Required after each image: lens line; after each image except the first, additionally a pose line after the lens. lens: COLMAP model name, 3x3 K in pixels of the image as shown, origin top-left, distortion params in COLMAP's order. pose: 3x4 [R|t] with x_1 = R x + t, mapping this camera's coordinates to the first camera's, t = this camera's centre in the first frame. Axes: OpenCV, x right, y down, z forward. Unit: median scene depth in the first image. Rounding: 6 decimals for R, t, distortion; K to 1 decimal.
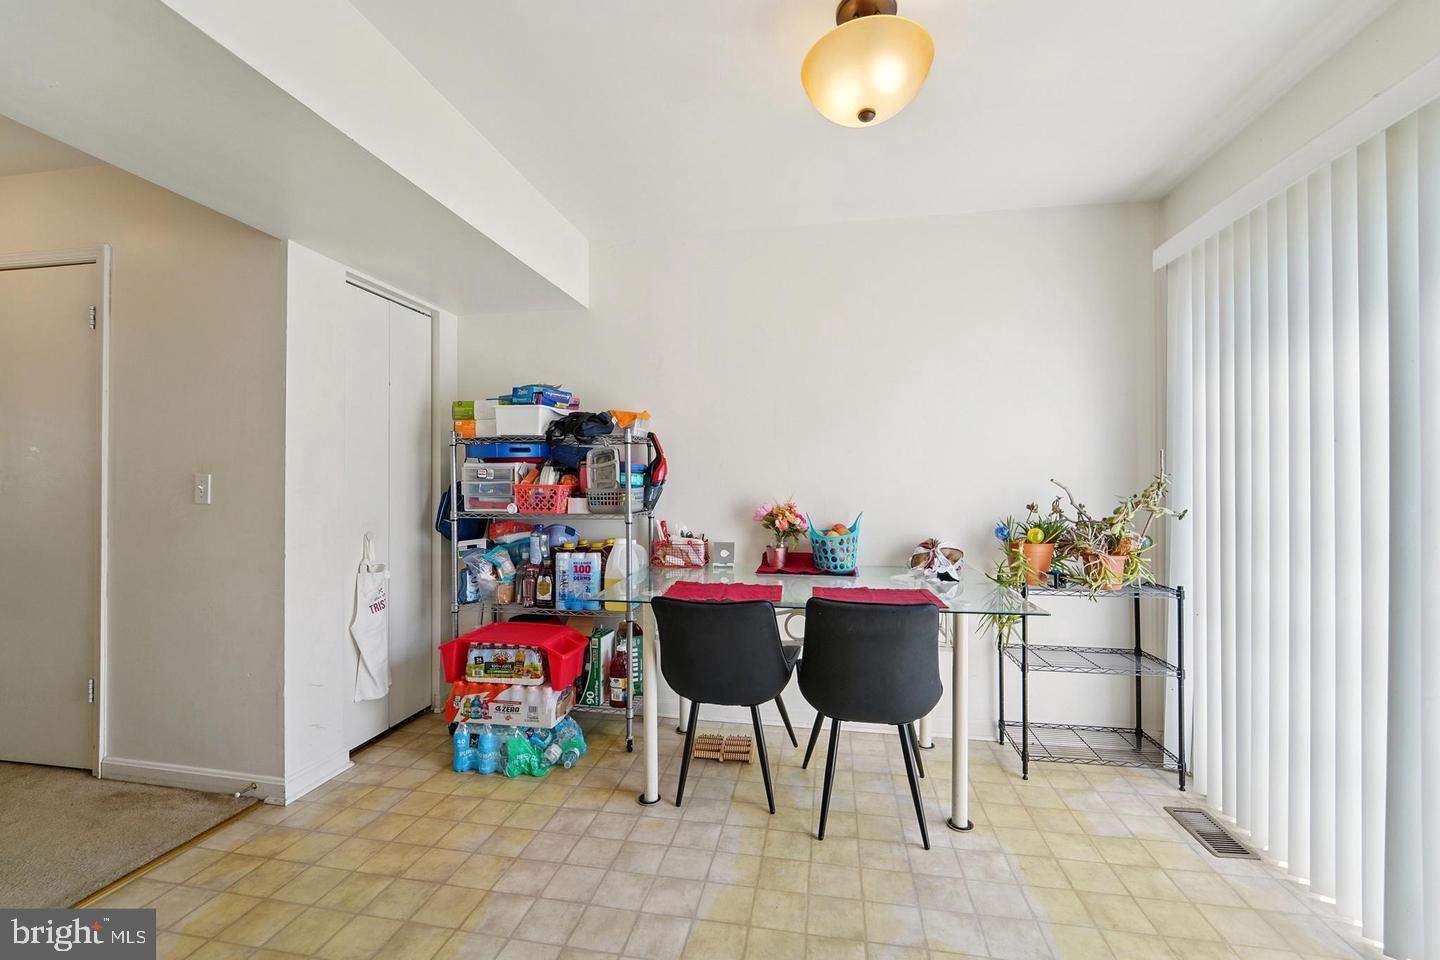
lens RADIAL K [[596.0, 0, 723.0], [0, 596.0, 474.7], [0, 0, 1]] dist [0.000461, 0.000054]
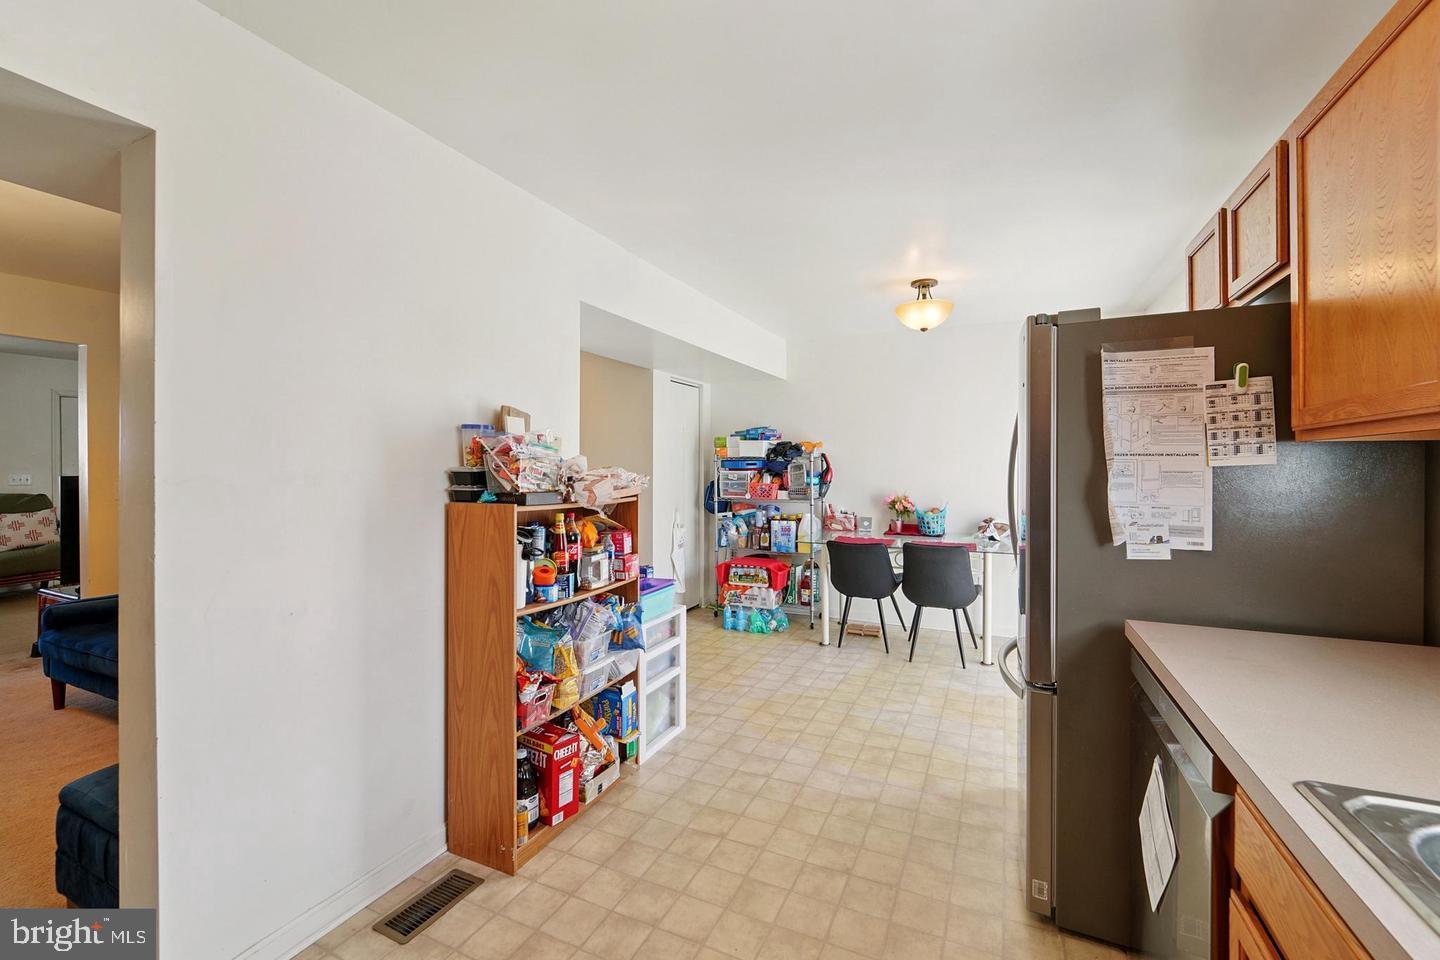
lens RADIAL K [[596.0, 0, 723.0], [0, 596.0, 474.7], [0, 0, 1]] dist [0.000461, 0.000054]
pose [[0.965875, 0.004507, -0.258969, 0.052773], [0.003448, 0.999536, 0.030255, -0.069231], [0.258985, -0.030116, 0.965412, -0.846127]]
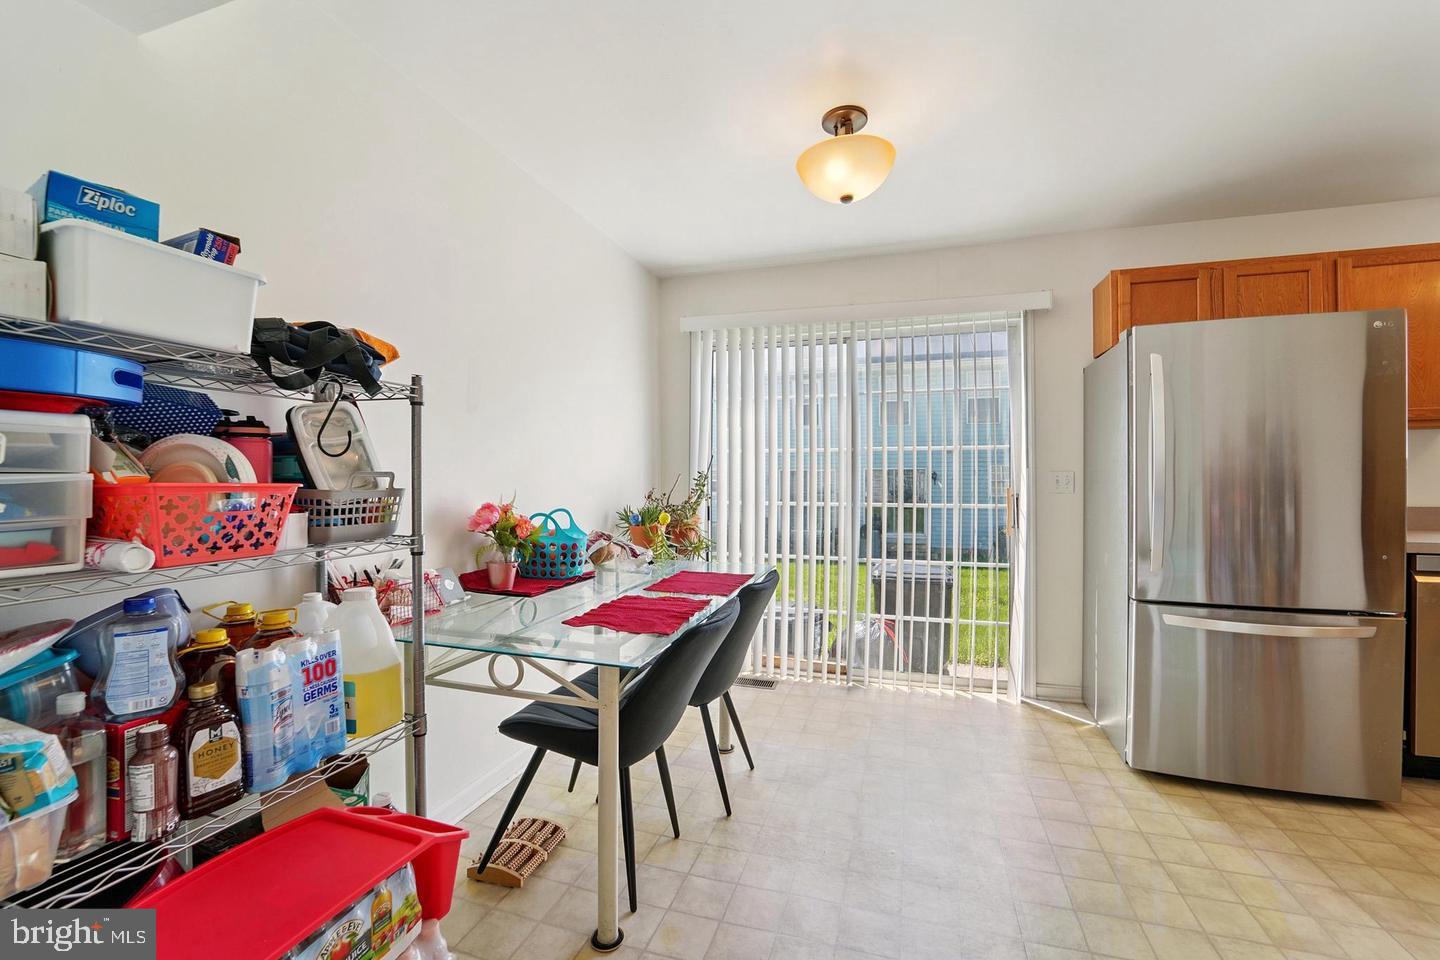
lens RADIAL K [[596.3, 0, 720.0], [0, 596.3, 480.0], [0, 0, 1]] dist [-0.015252, -0.000166]
pose [[0.123382, -0.005740, 0.992343, -0.666721], [-0.009479, 0.999931, 0.006962, 0.008975], [-0.992314, -0.010266, 0.123319, 0.677540]]
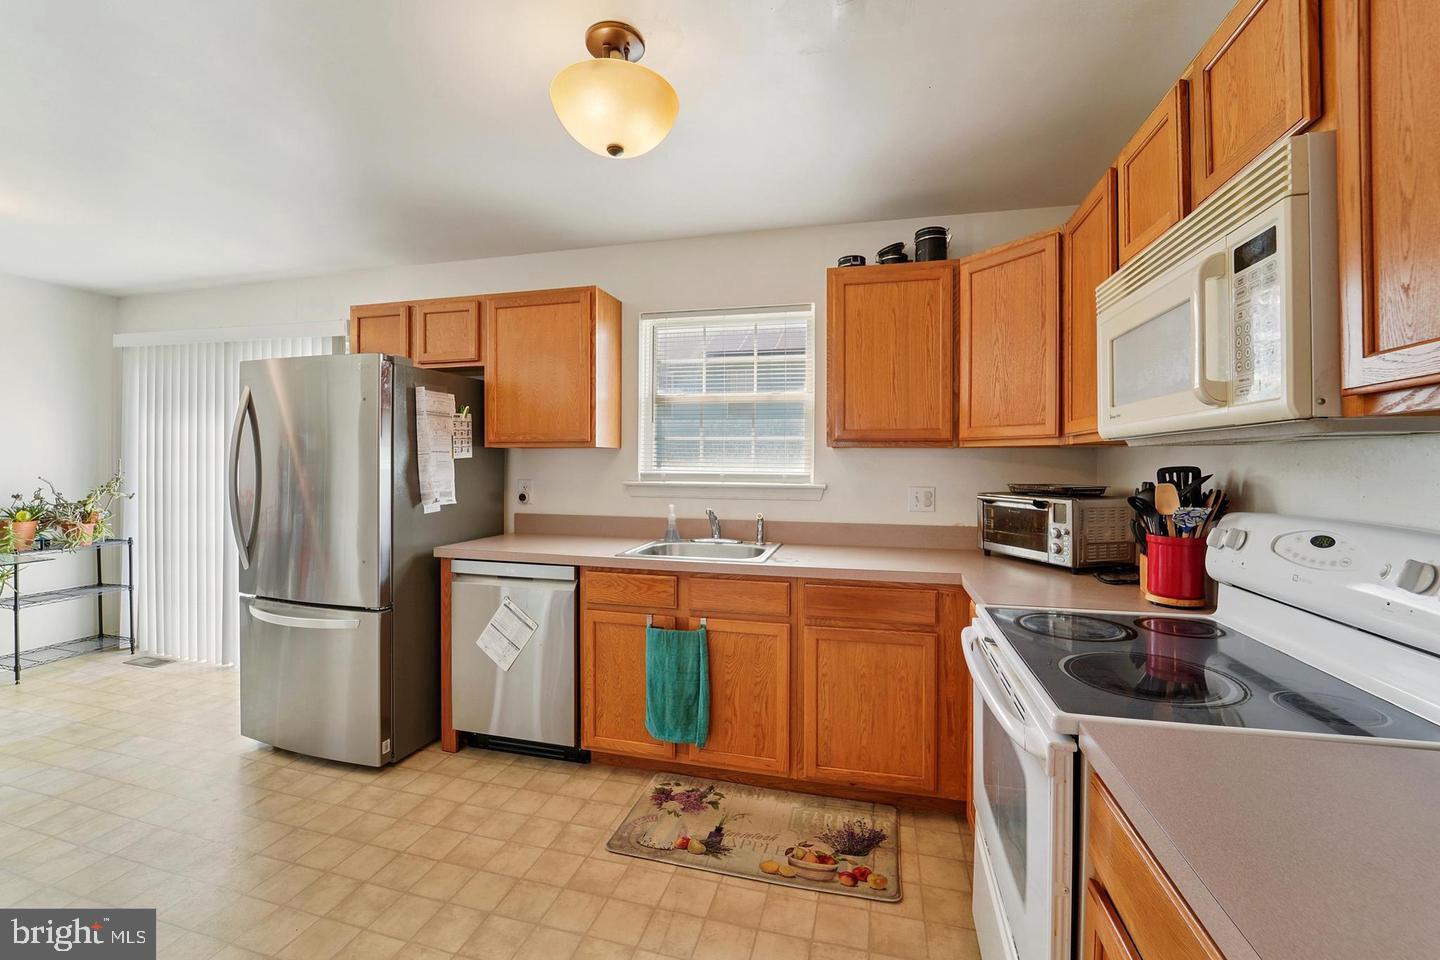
lens RADIAL K [[589.7, 0, 725.7], [0, 589.7, 476.3], [0, 0, 1]] dist [-0.022632, -0.000144]
pose [[0.079920, -0.022504, 0.996547, -0.660162], [-0.024285, 0.999404, 0.024516, -0.064025], [-0.996505, -0.026160, 0.079326, -0.743578]]
